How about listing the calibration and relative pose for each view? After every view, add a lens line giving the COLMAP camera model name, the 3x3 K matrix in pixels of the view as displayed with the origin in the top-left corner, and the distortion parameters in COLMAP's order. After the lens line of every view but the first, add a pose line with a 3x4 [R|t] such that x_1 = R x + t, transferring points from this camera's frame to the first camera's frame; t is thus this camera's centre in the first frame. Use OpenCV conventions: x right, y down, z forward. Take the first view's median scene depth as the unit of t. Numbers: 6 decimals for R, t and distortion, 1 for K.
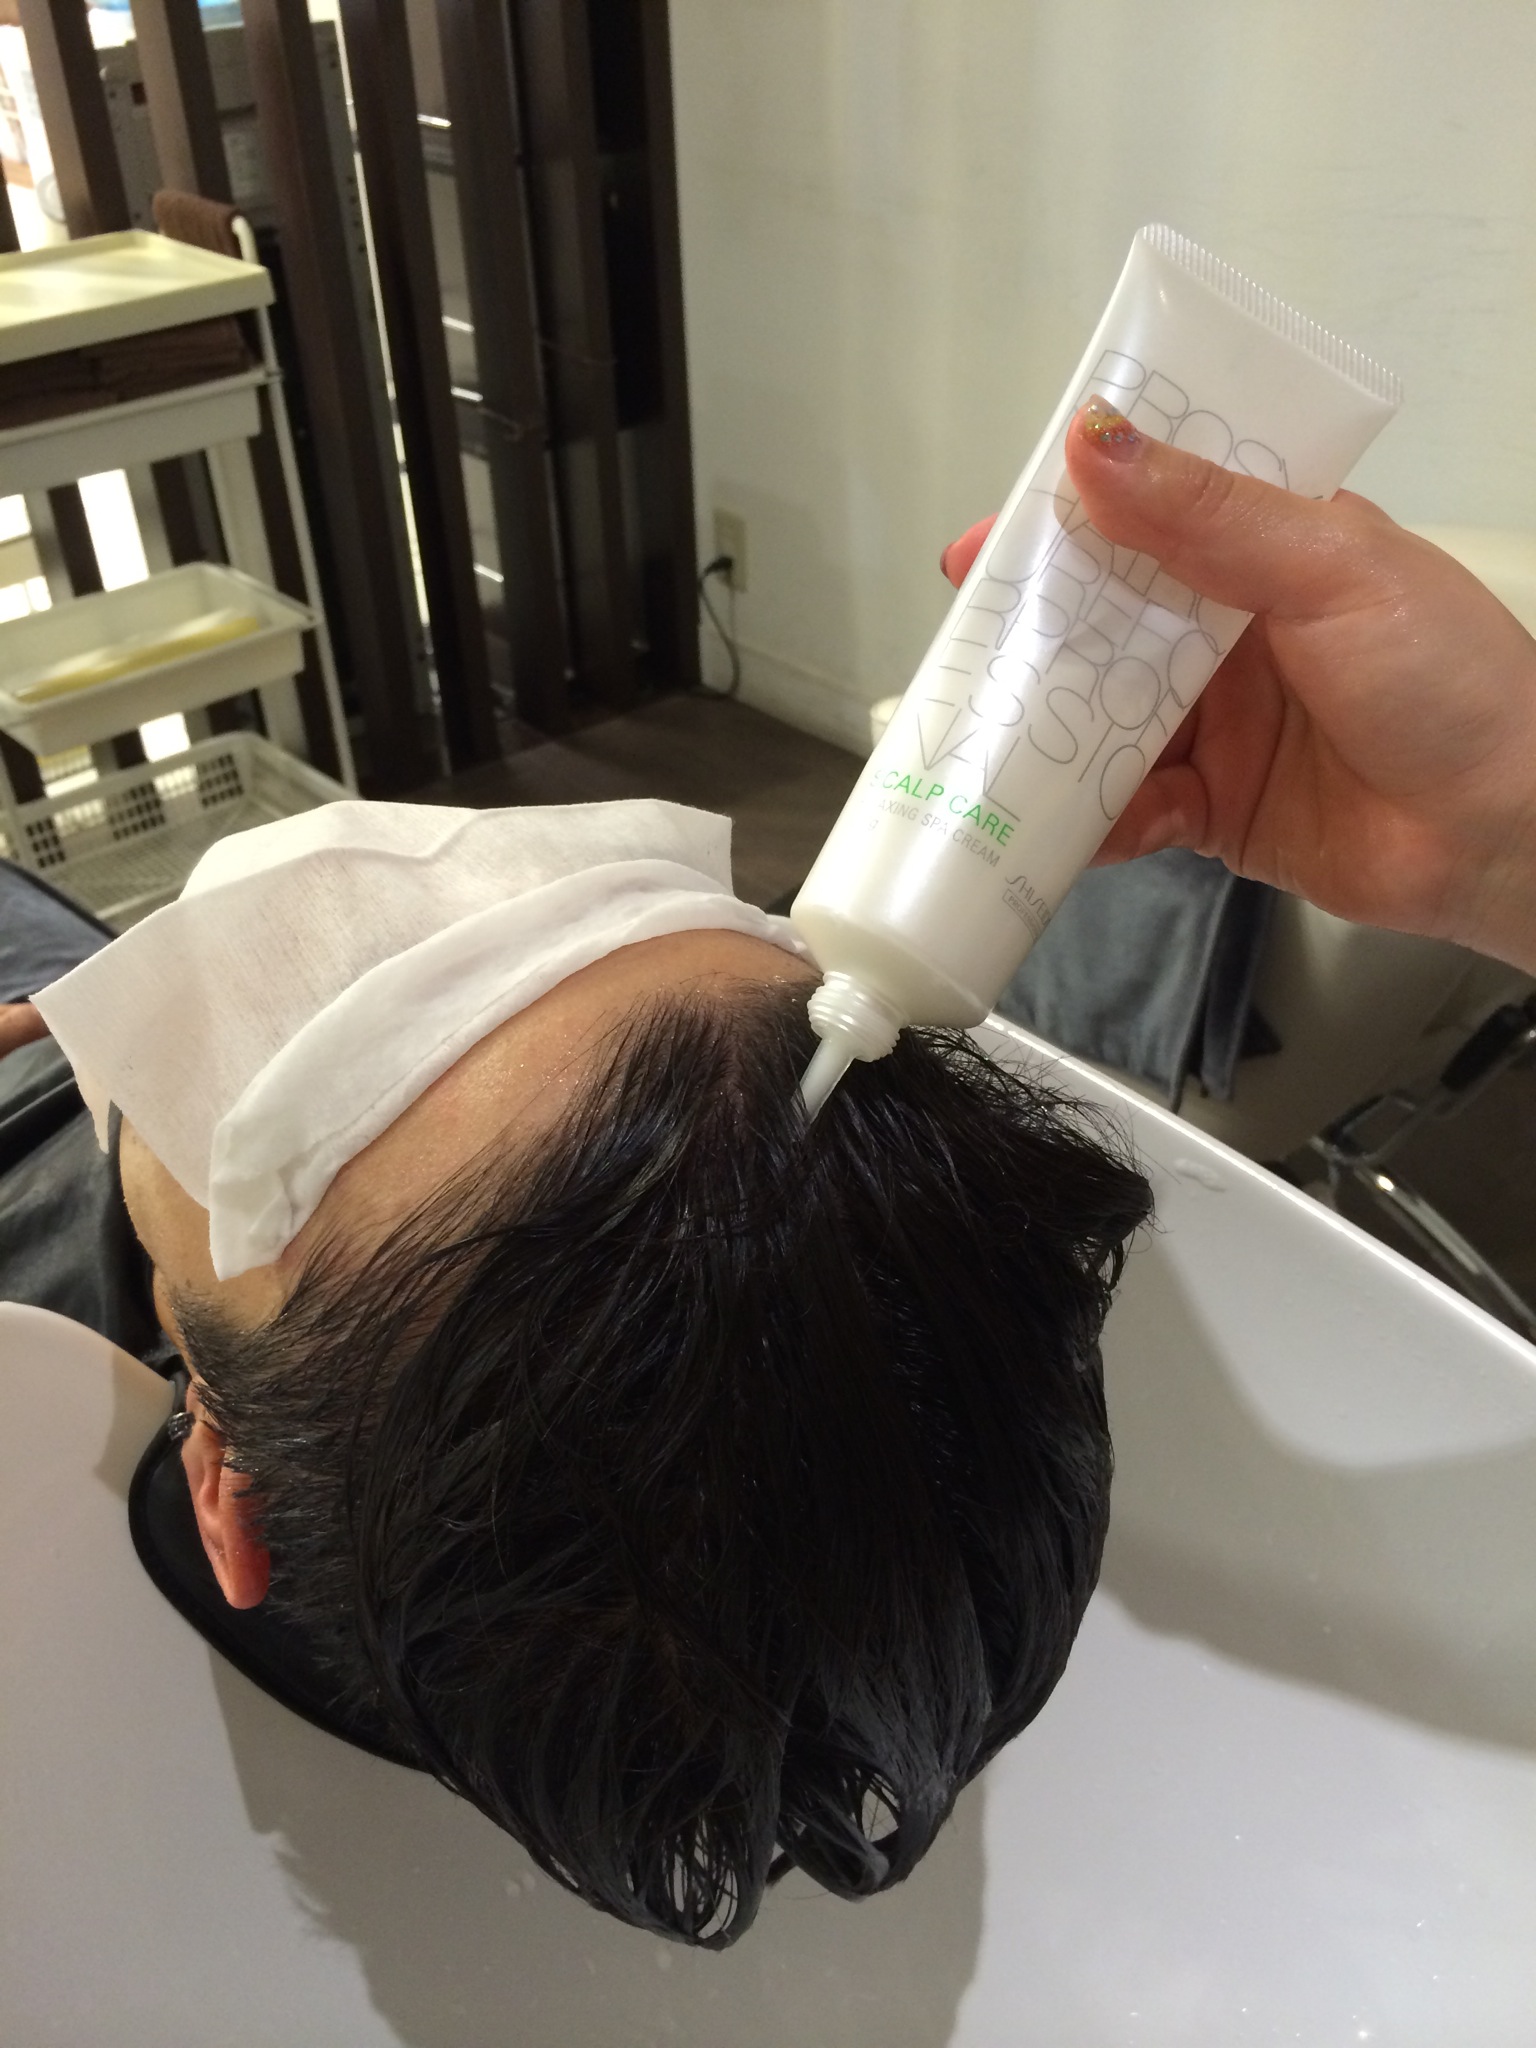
lens RADIAL K [[1775.3, 0, 791.6], [0, 1775.3, 1027.7], [0, 0, 1]] dist [-0.013431, 0.008130]
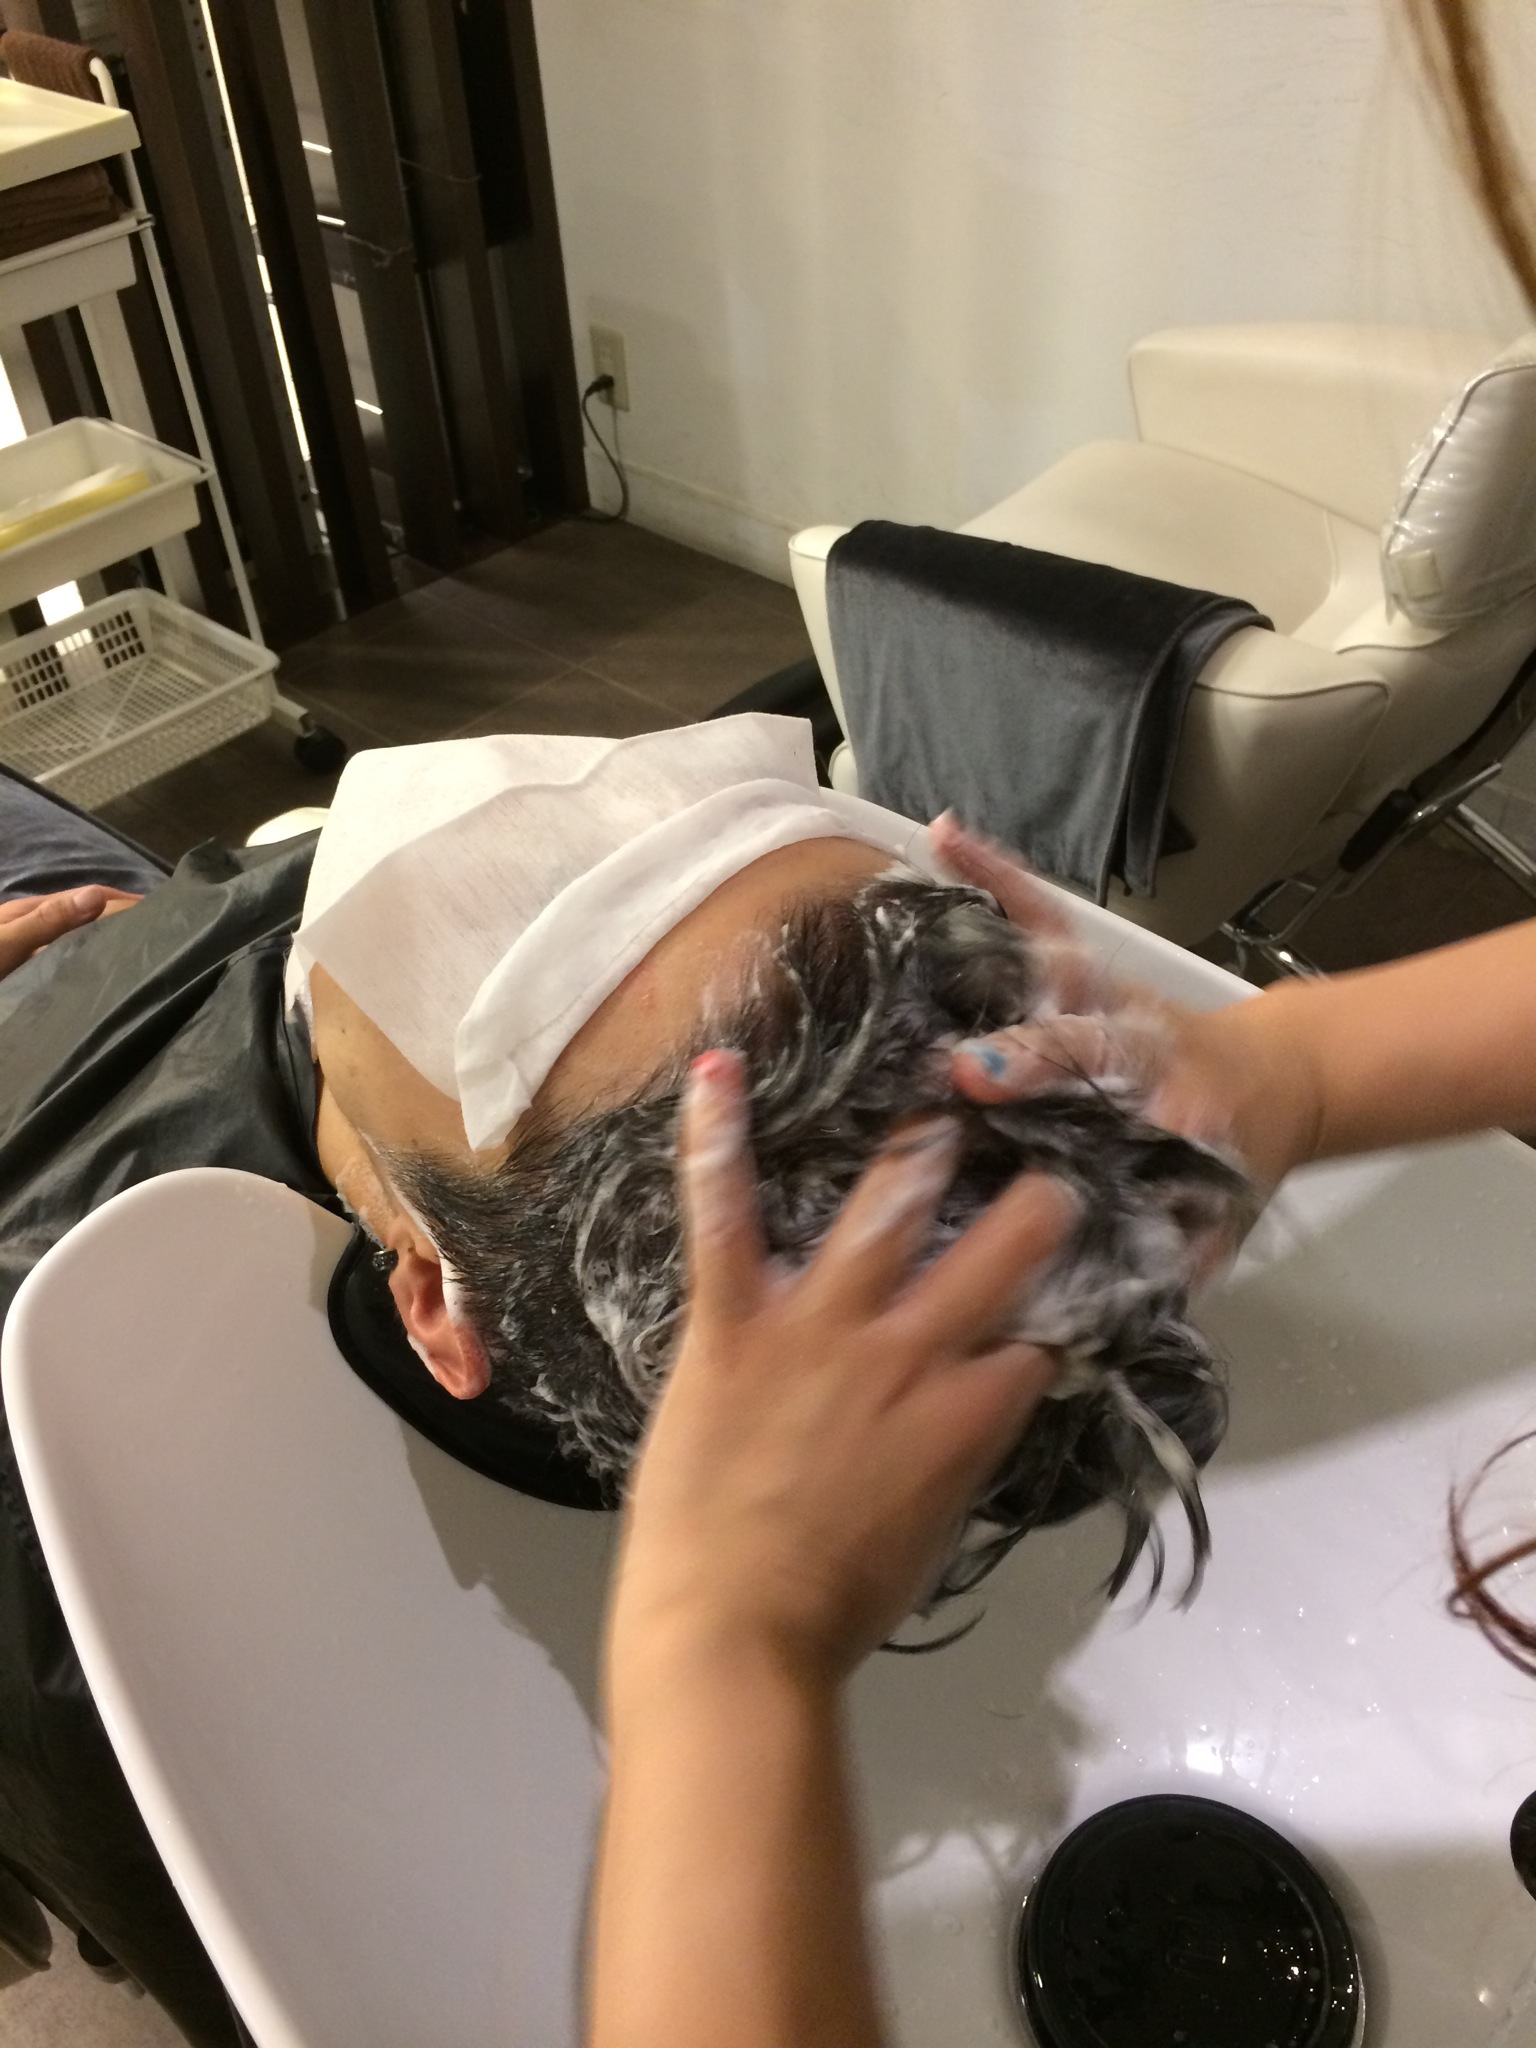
lens RADIAL K [[1838.3, 0, 768.0], [0, 1838.3, 1024.0], [0, 0, 1]] dist [0.012452, -0.074096]
pose [[0.994802, -0.076875, 0.066777, -0.049272], [0.068896, 0.991030, 0.114510, -0.020003], [-0.074981, -0.109314, 0.991175, -0.075486]]
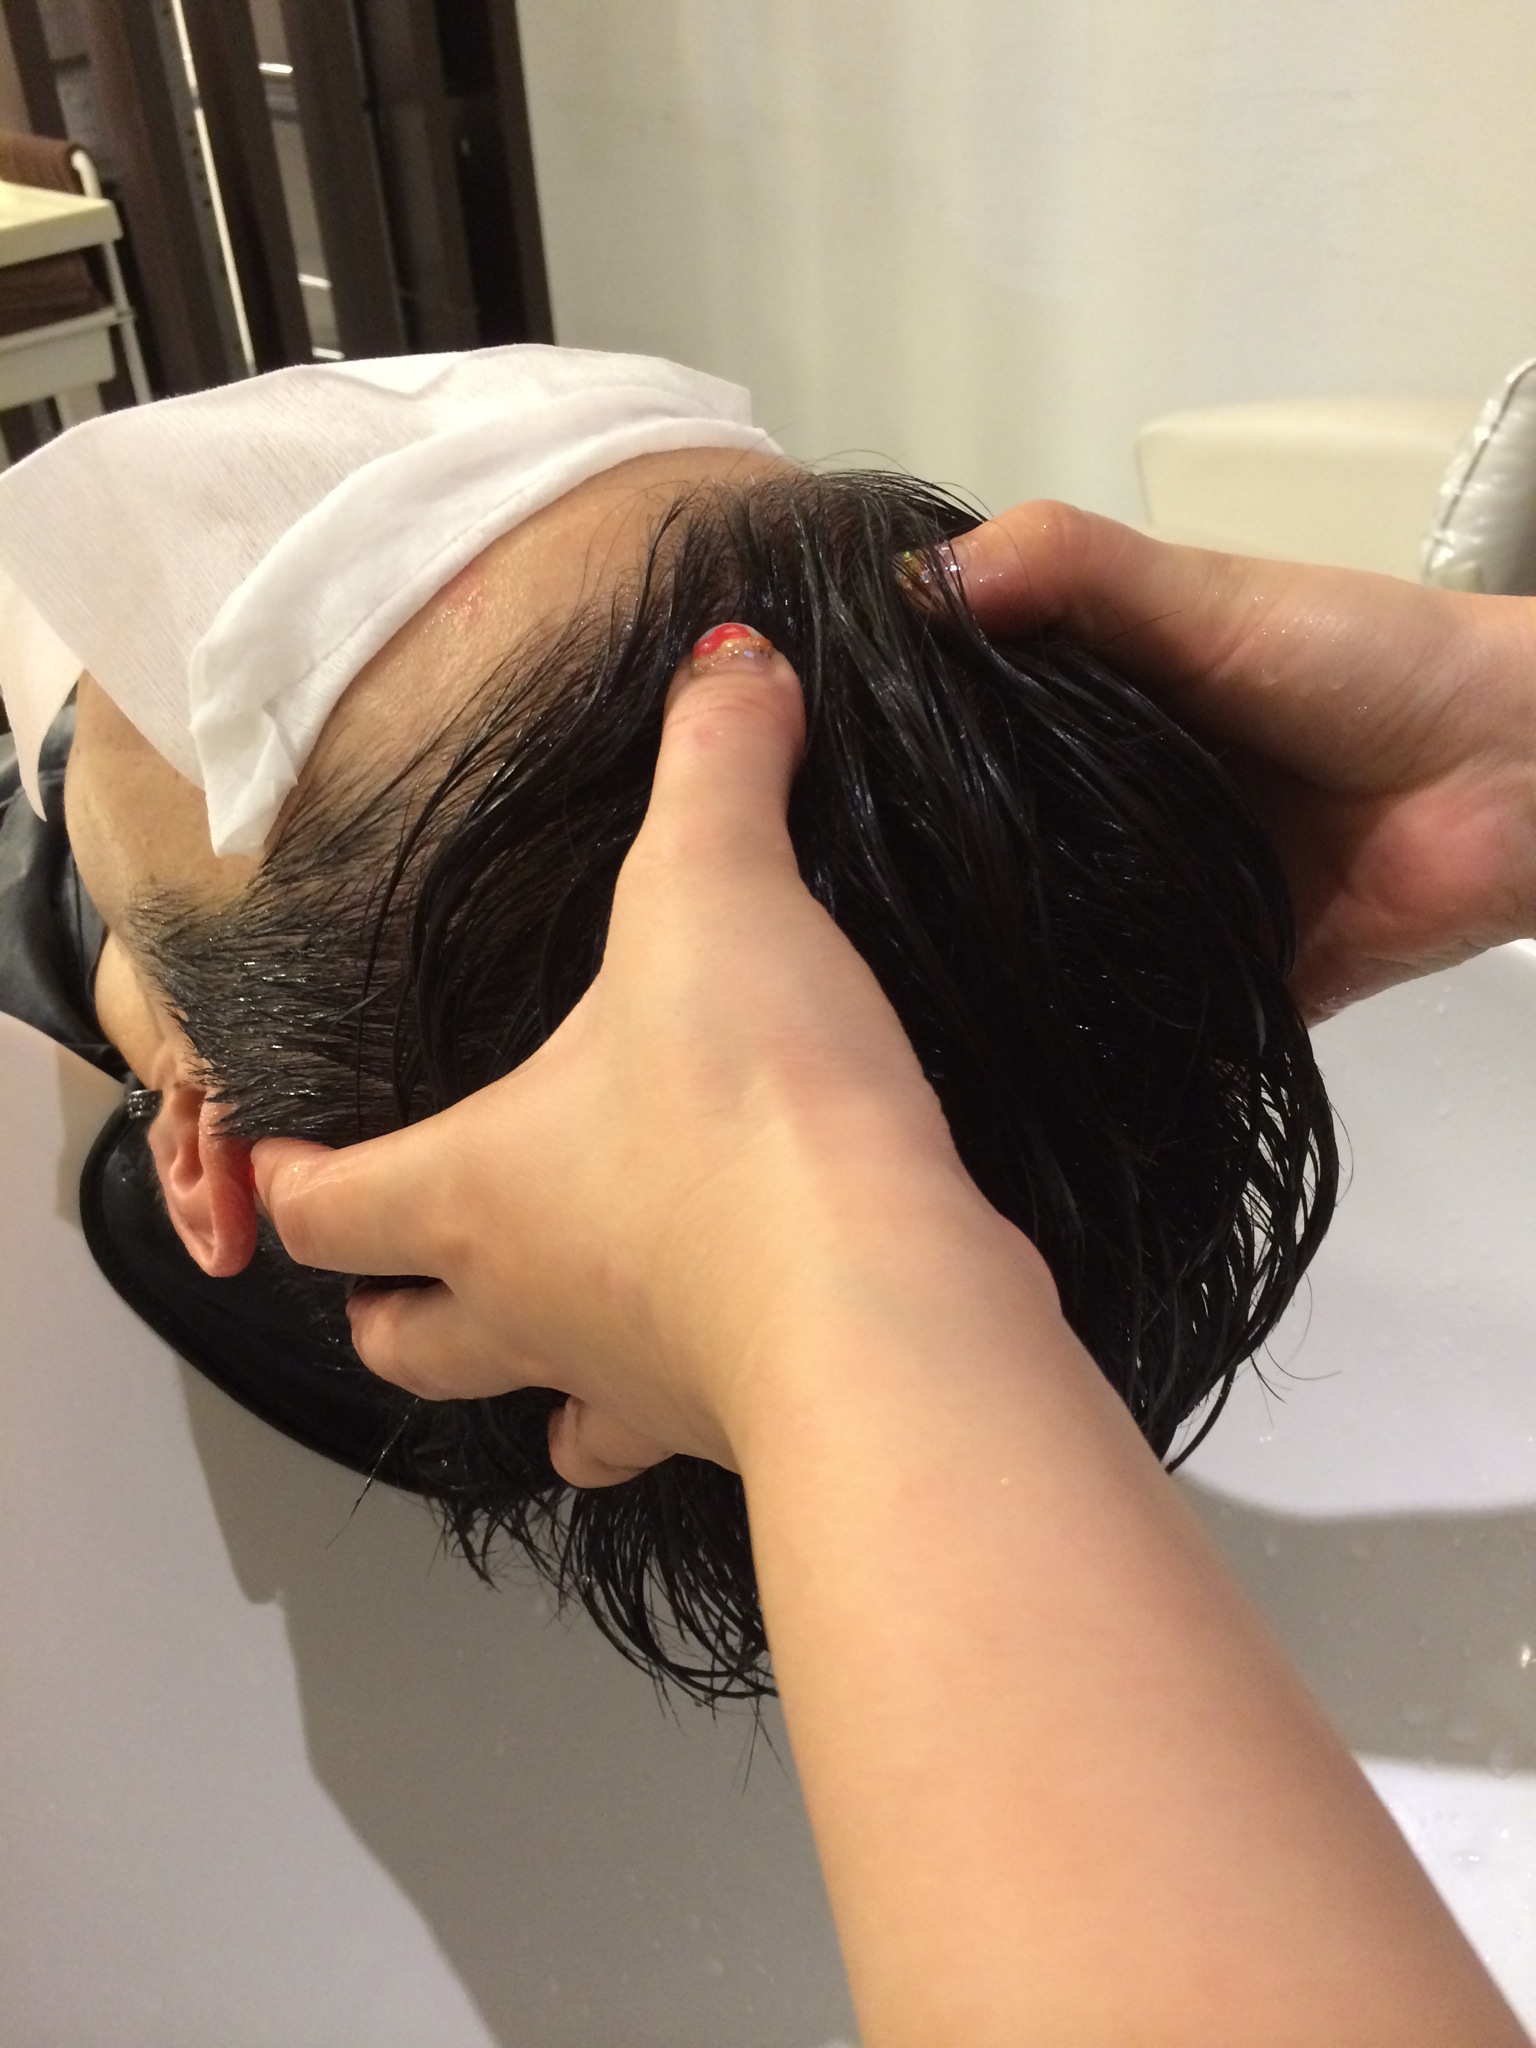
lens RADIAL K [[1748.6, 0, 768.0], [0, 1748.6, 1024.0], [0, 0, 1]] dist [0.001997, 0.008080]
pose [[0.995740, -0.066092, 0.064288, -0.030372], [0.068598, 0.996936, -0.037583, 0.071309], [-0.061607, 0.041833, 0.997223, 0.045361]]
